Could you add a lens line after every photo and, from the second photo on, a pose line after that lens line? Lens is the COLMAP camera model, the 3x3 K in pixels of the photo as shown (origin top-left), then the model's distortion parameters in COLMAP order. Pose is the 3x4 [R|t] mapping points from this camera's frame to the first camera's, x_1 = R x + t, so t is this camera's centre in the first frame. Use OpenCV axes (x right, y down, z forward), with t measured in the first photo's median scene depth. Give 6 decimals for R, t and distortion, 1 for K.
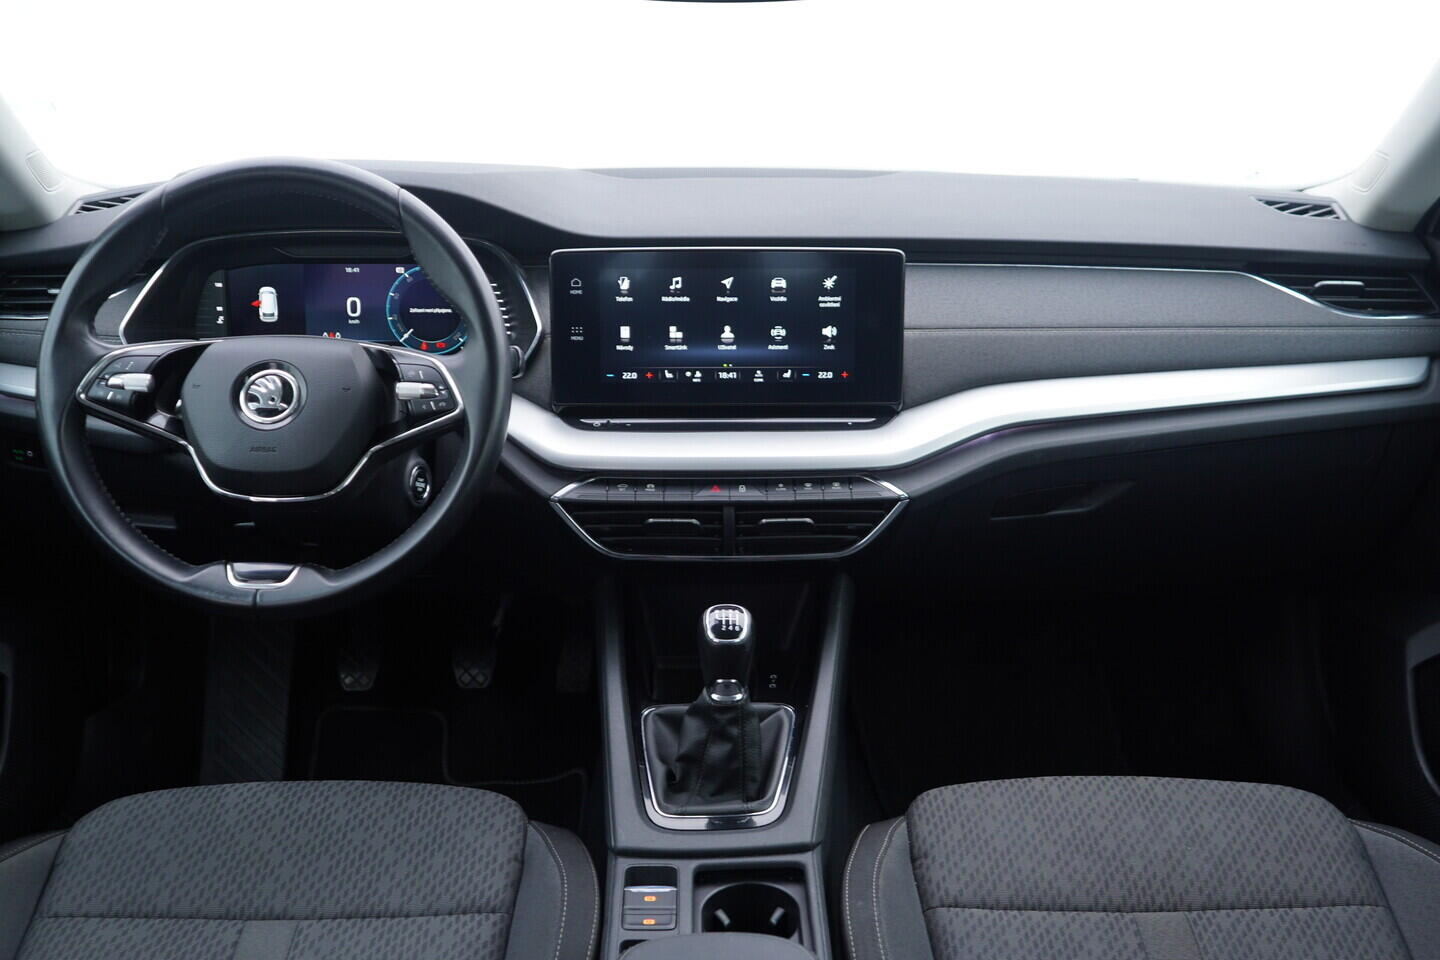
lens RADIAL K [[1460.5, 0, 717.2], [0, 1460.5, 470.4], [0, 0, 1]] dist [0.001238, 0.000000]
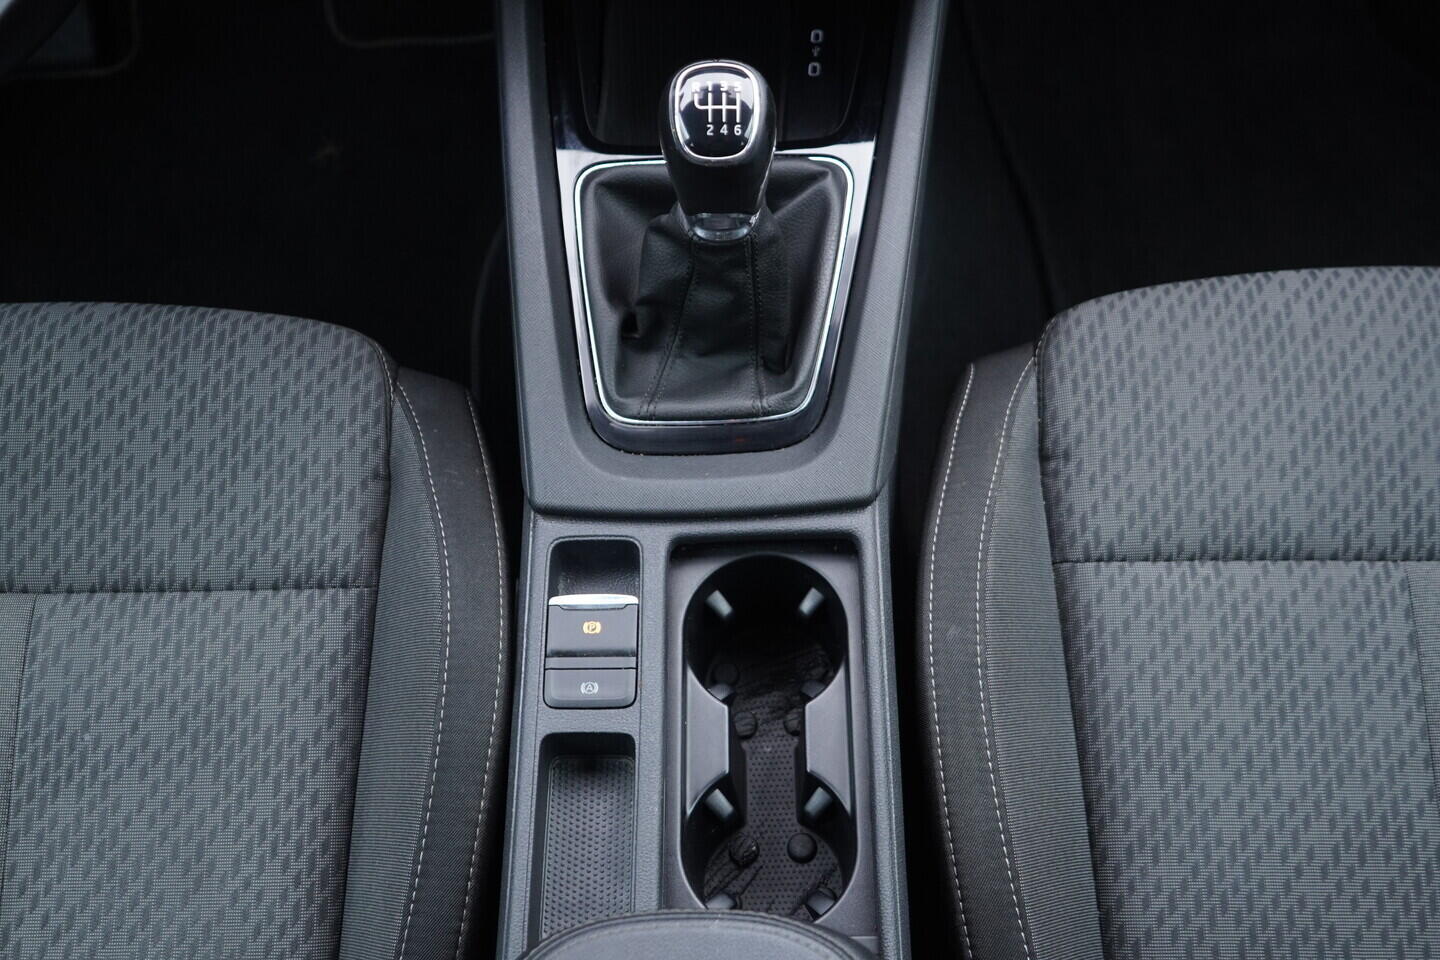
lens RADIAL K [[1460.5, 0, 721.2], [0, 1460.5, 486.2], [0, 0, 1]] dist [0.001238, 0.000000]
pose [[0.999432, -0.006132, -0.033145, 0.023563], [0.026668, 0.745235, 0.666268, -0.127045], [0.020615, -0.666774, 0.744975, 0.563002]]
